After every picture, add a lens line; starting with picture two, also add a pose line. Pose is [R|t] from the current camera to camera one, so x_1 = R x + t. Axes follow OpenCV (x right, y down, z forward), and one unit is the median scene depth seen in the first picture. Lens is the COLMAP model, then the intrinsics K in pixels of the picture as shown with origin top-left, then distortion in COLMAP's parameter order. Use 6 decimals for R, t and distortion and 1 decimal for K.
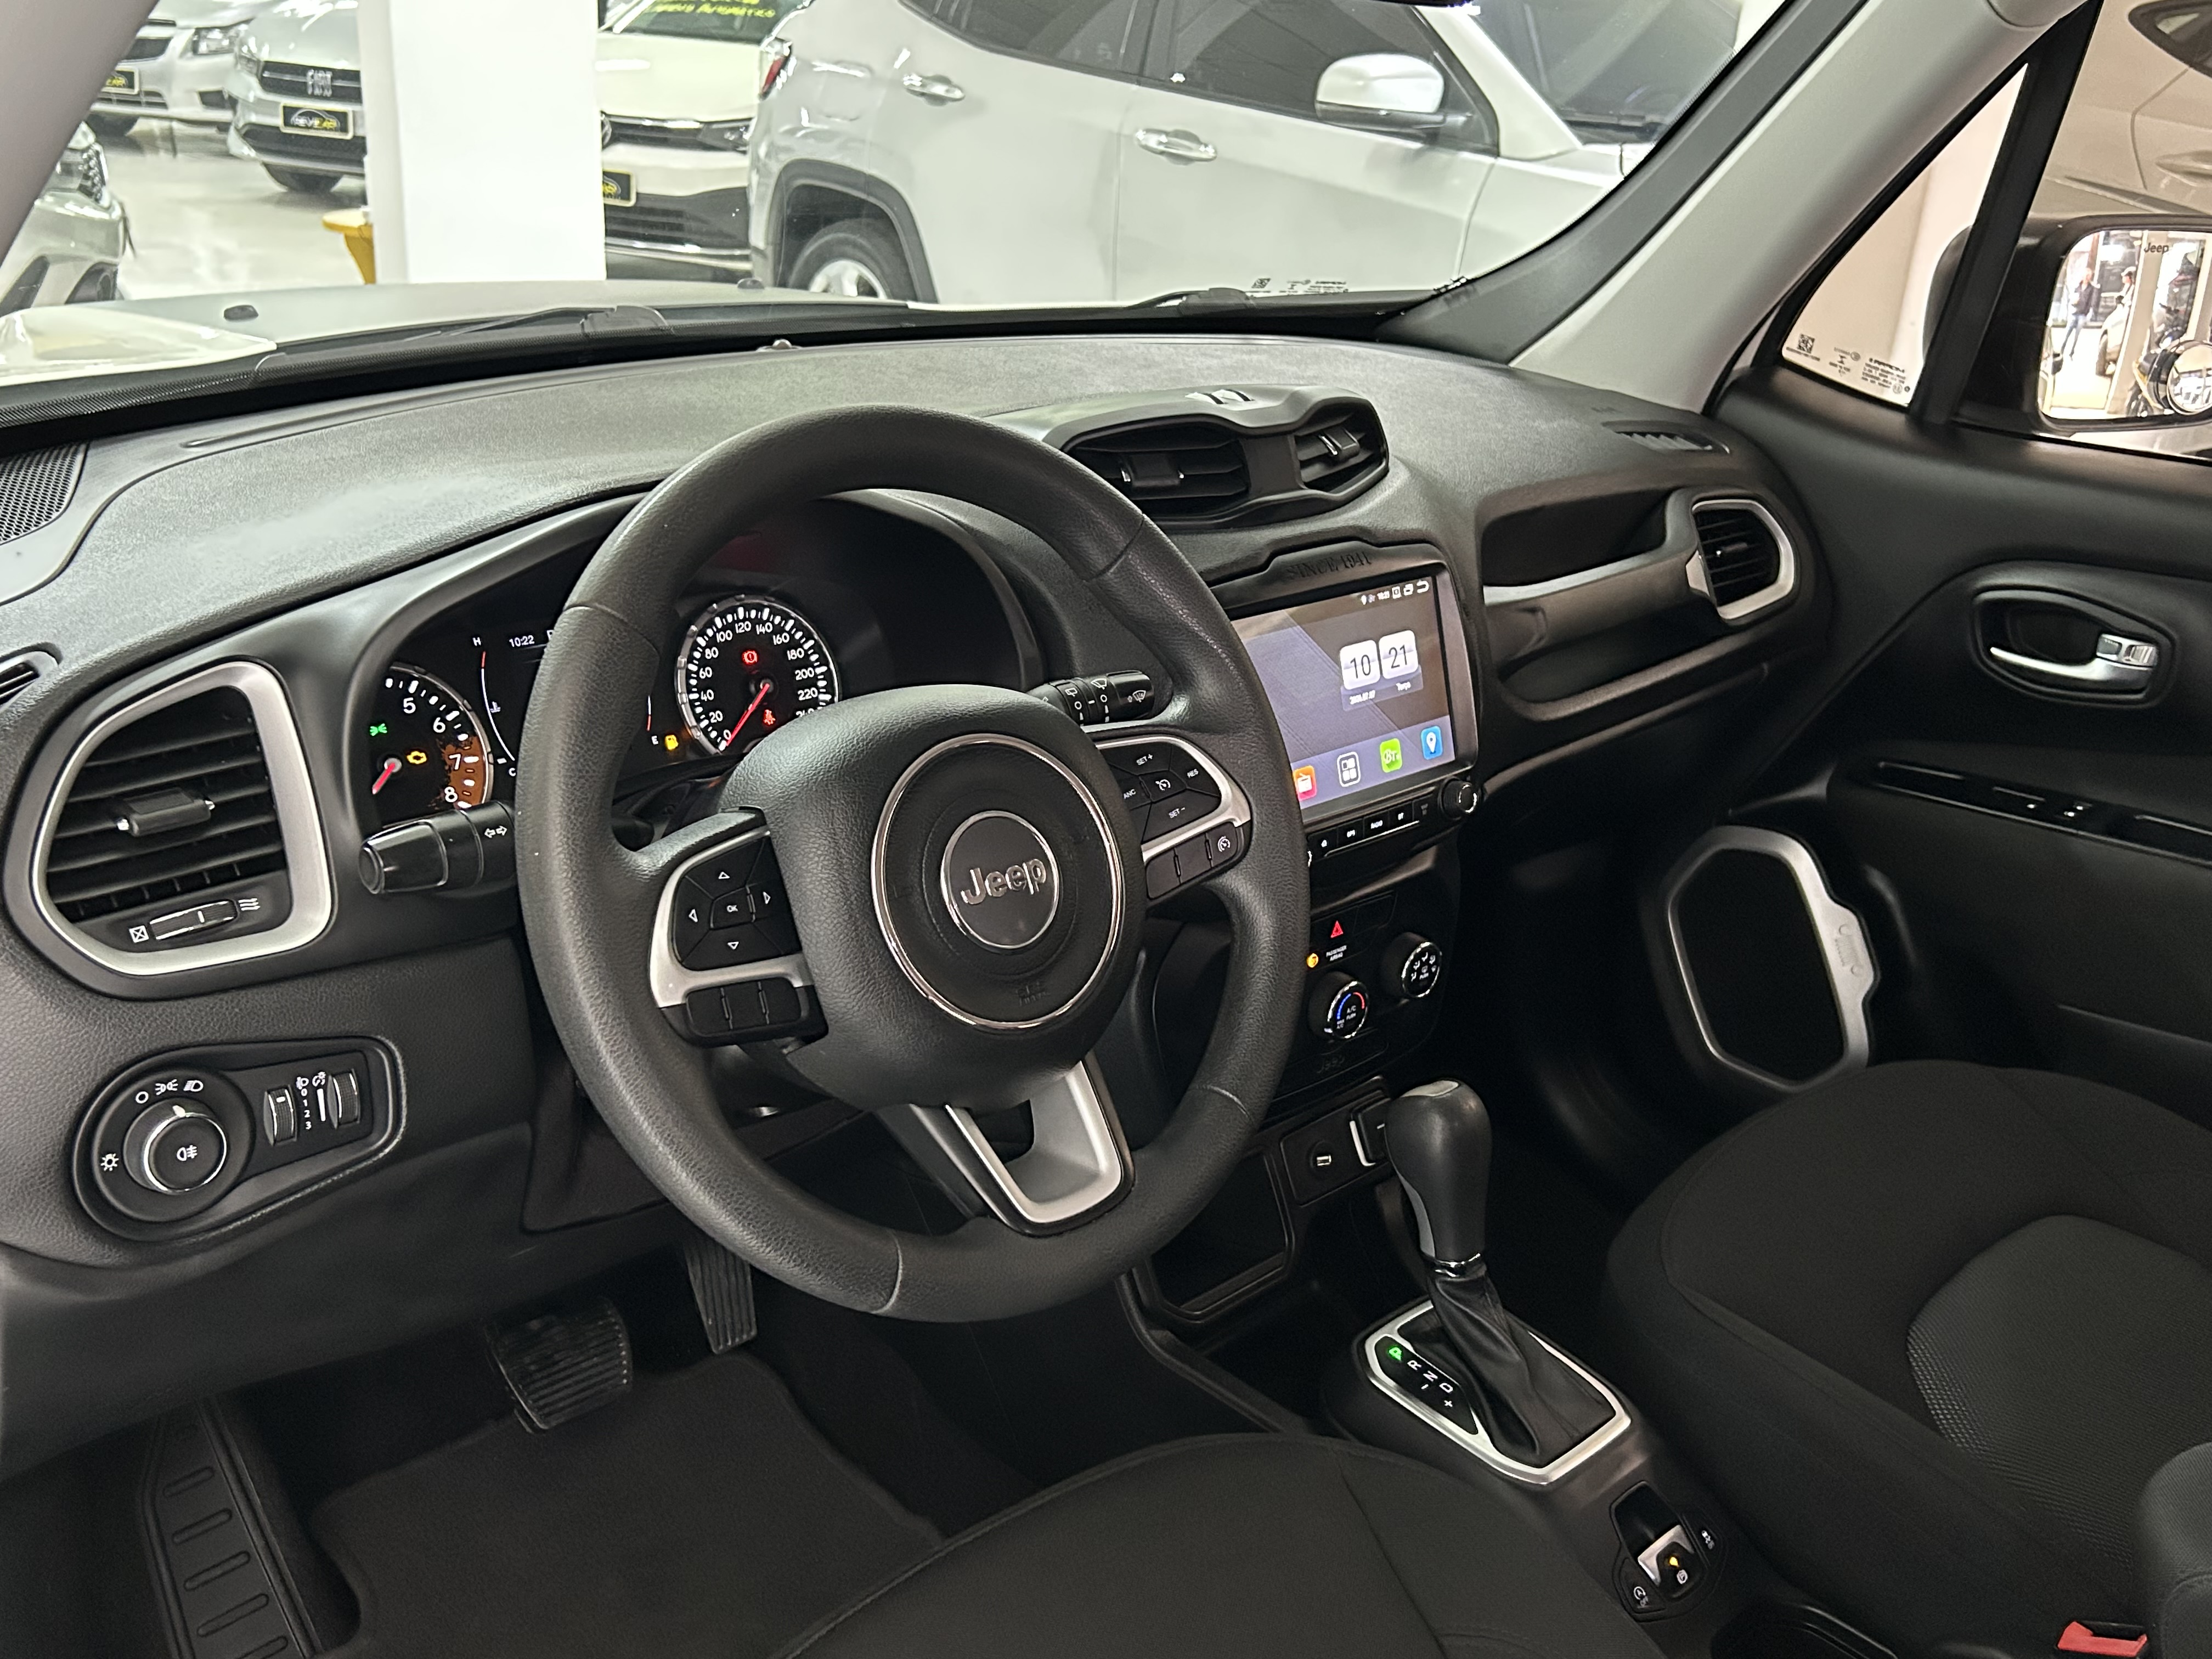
lens RADIAL K [[2015.4, 0, 1099.8], [0, 2015.4, 831.3], [0, 0, 1]] dist [0.132520, -0.271369]
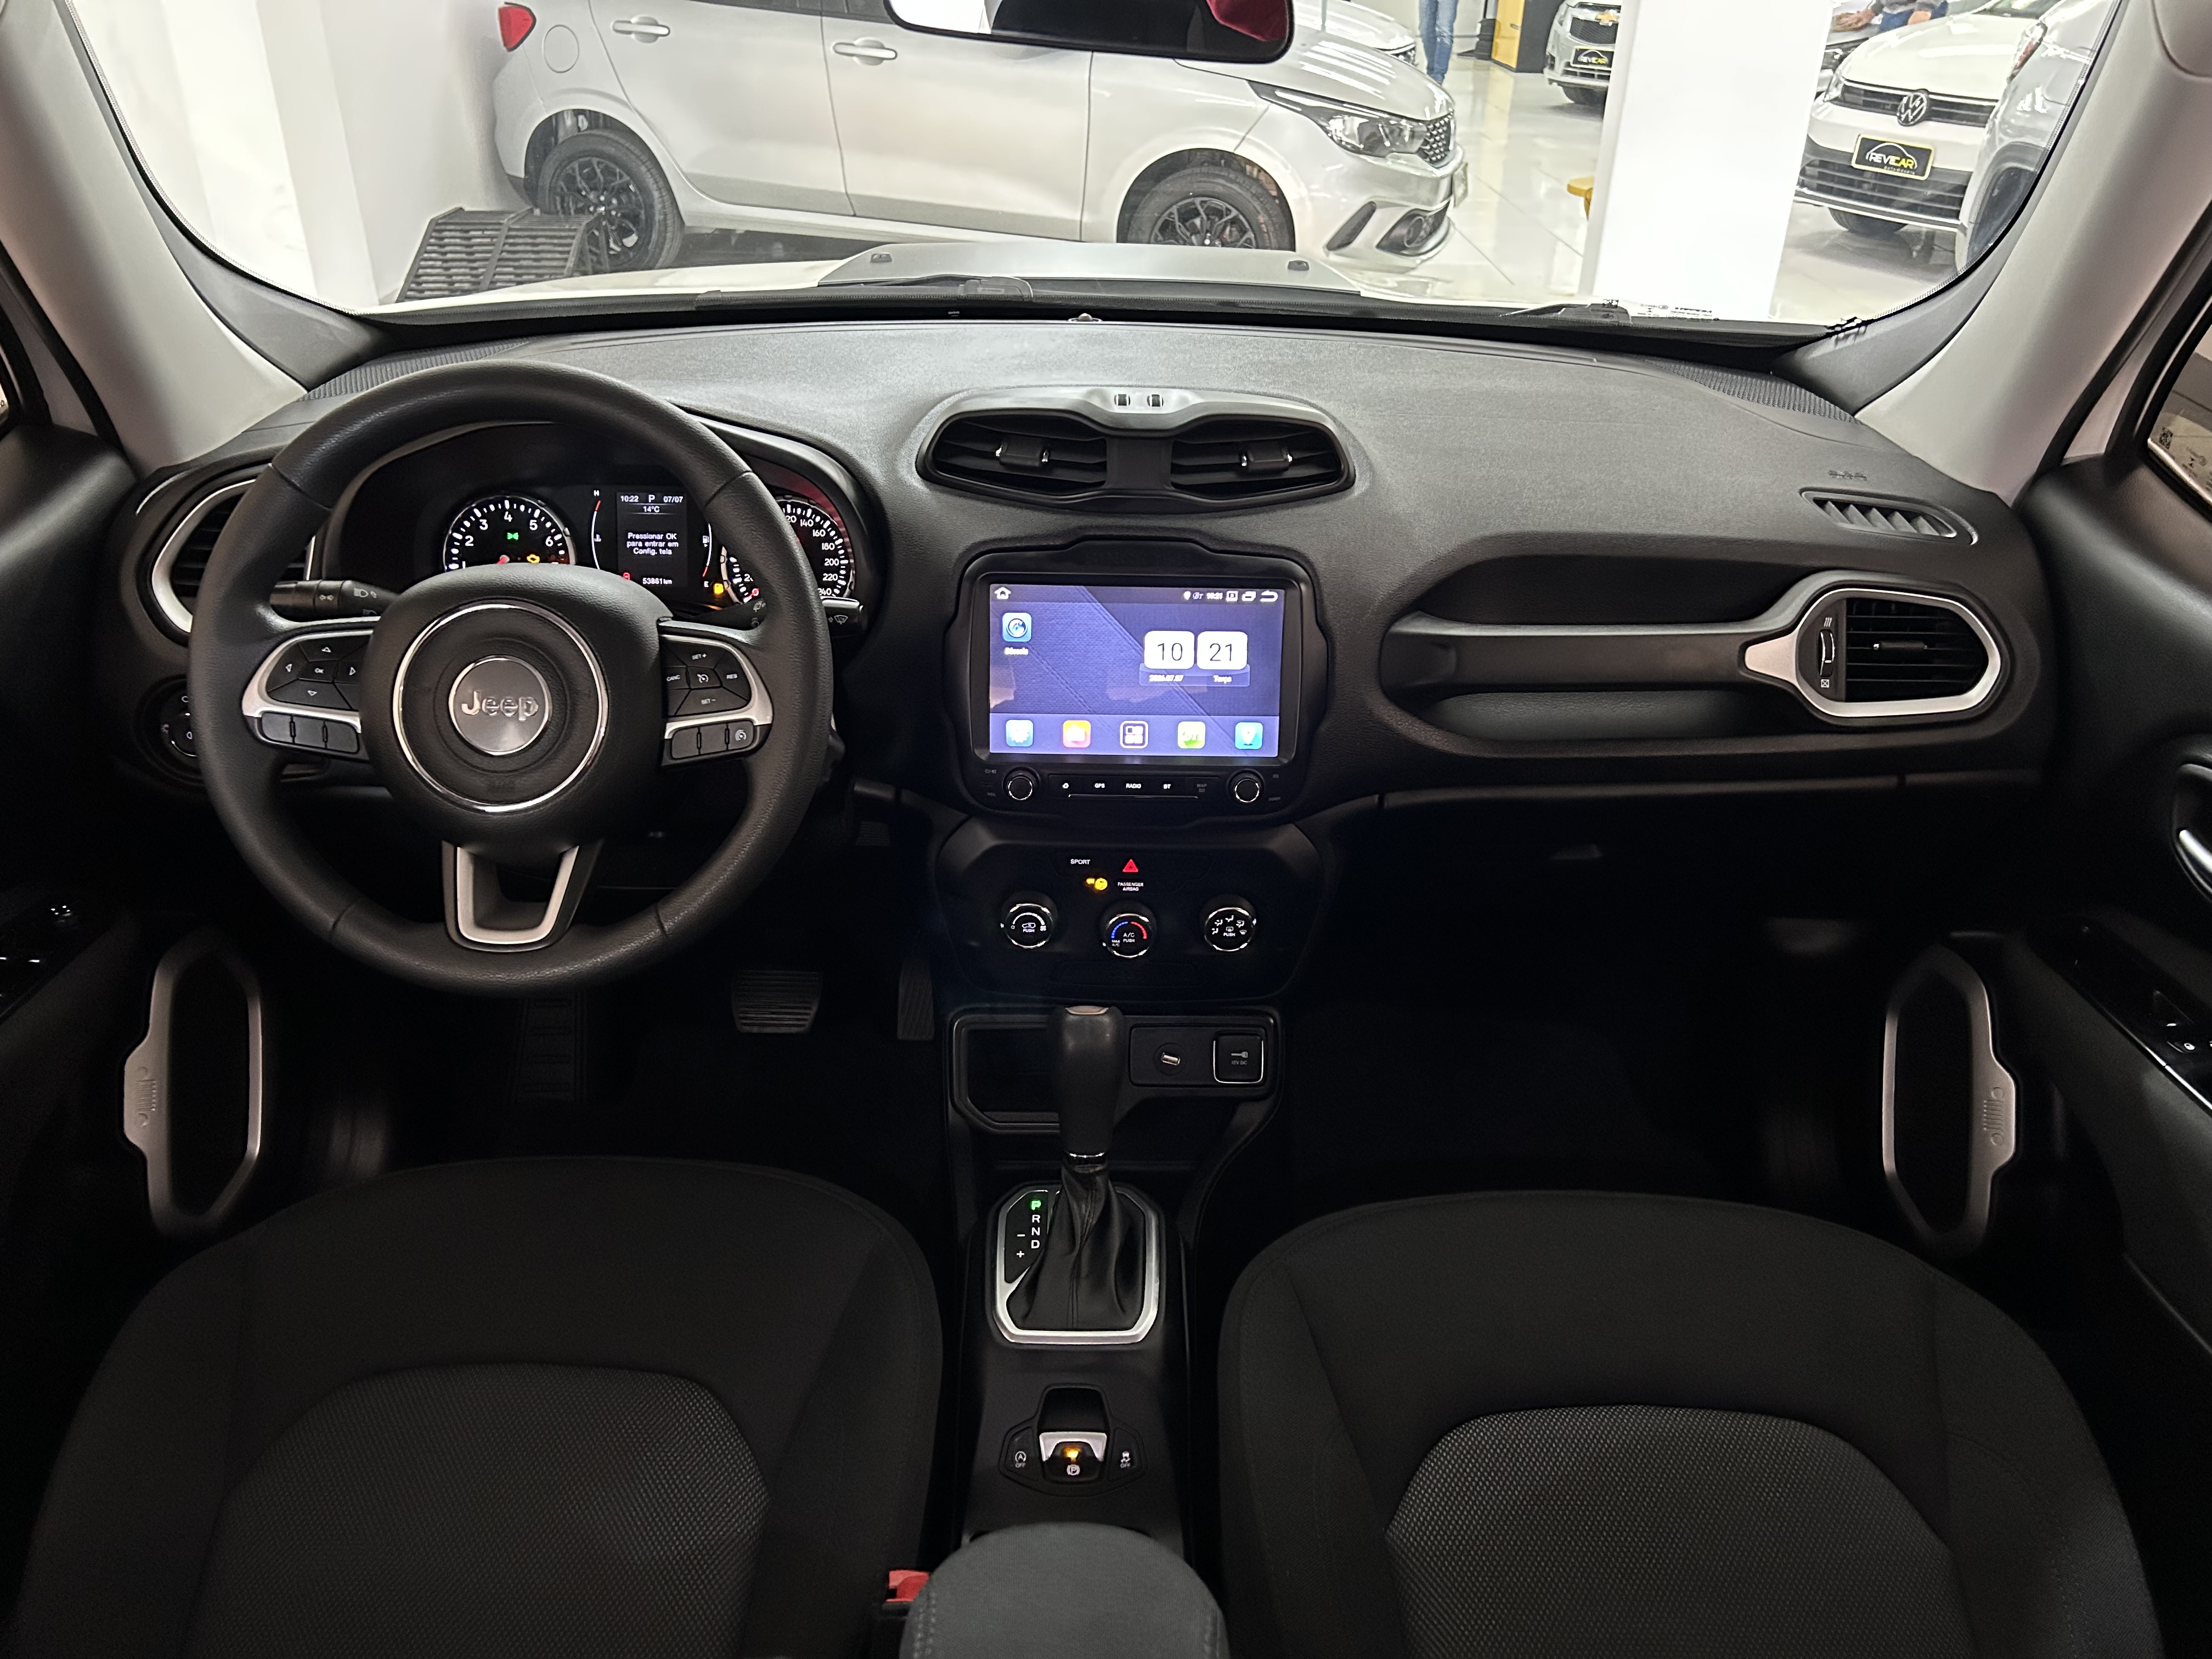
lens RADIAL K [[1647.4, 0, 1106.0], [0, 1647.4, 829.5], [0, 0, 1]] dist [0.083465, -0.143471]
pose [[0.733477, 0.291289, -0.614135, 0.738546], [-0.238372, 0.956371, 0.168921, -0.140051], [0.636545, 0.022493, 0.770911, 0.265297]]
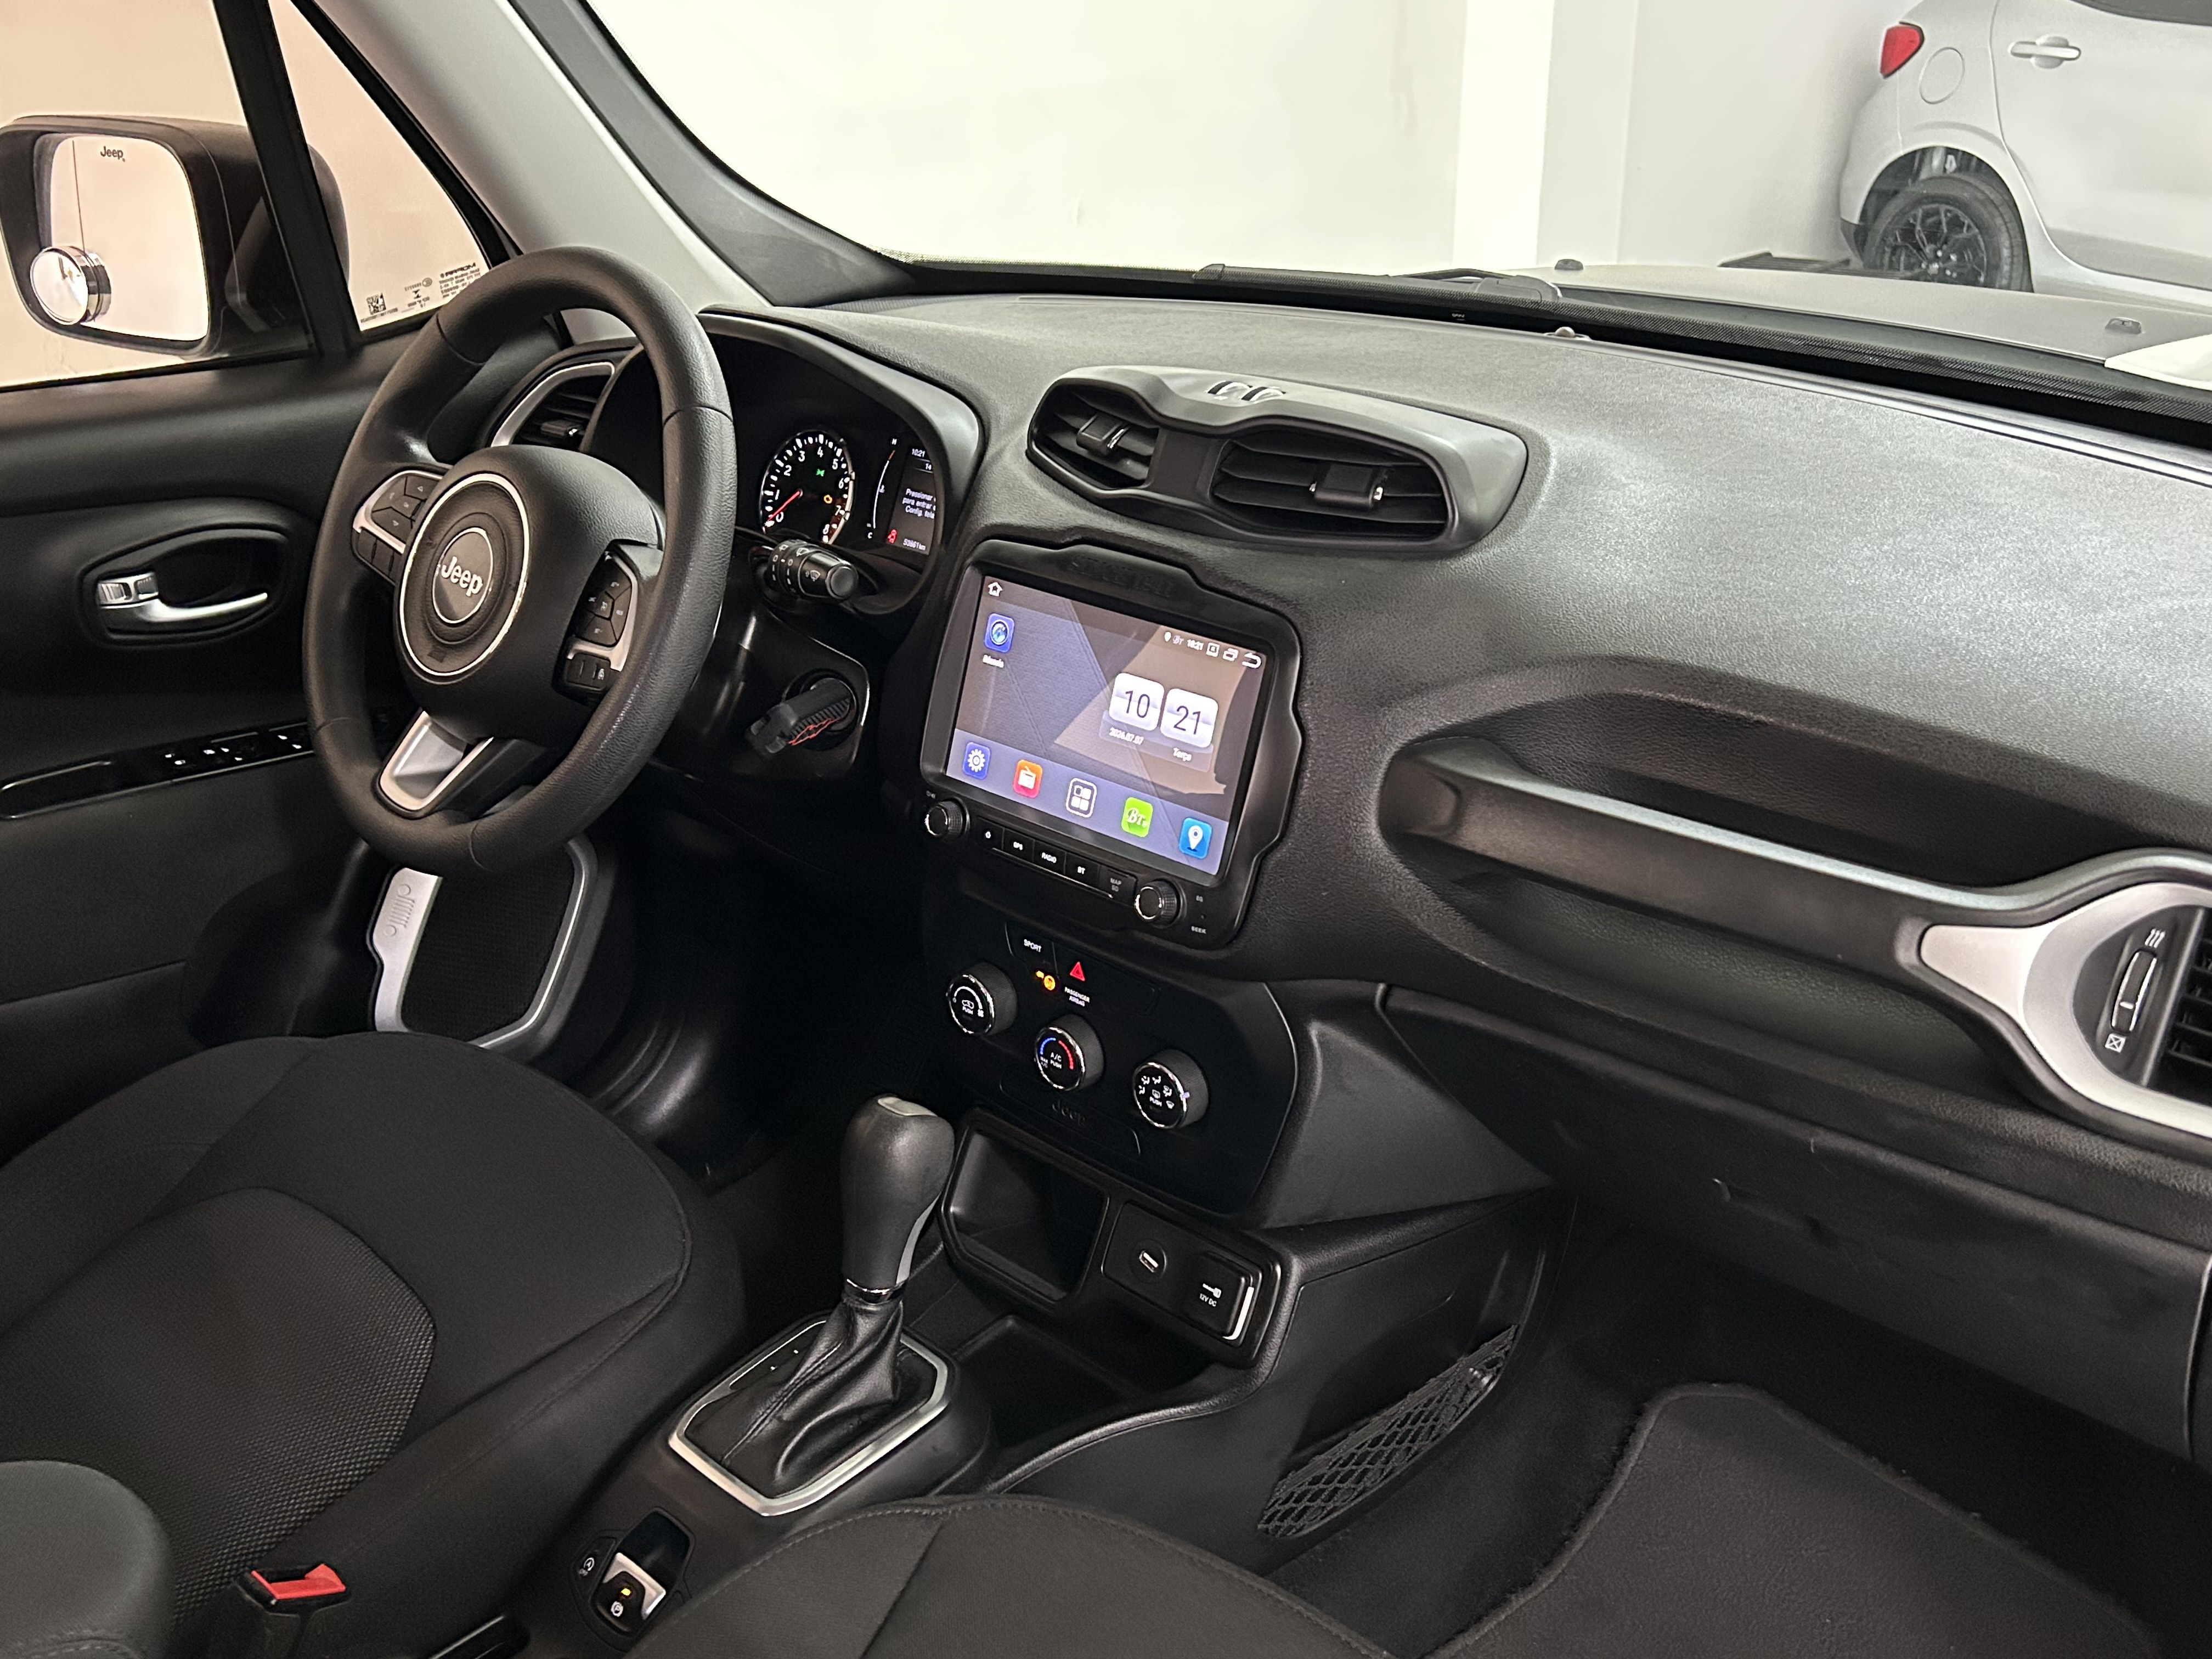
lens RADIAL K [[2015.4, 0, 1099.8], [0, 2015.4, 831.3], [0, 0, 1]] dist [0.132520, -0.271369]
pose [[0.064942, 0.351859, -0.933798, 1.009617], [-0.370647, 0.877334, 0.304805, -0.307212], [0.926501, 0.326315, 0.187392, 0.873453]]
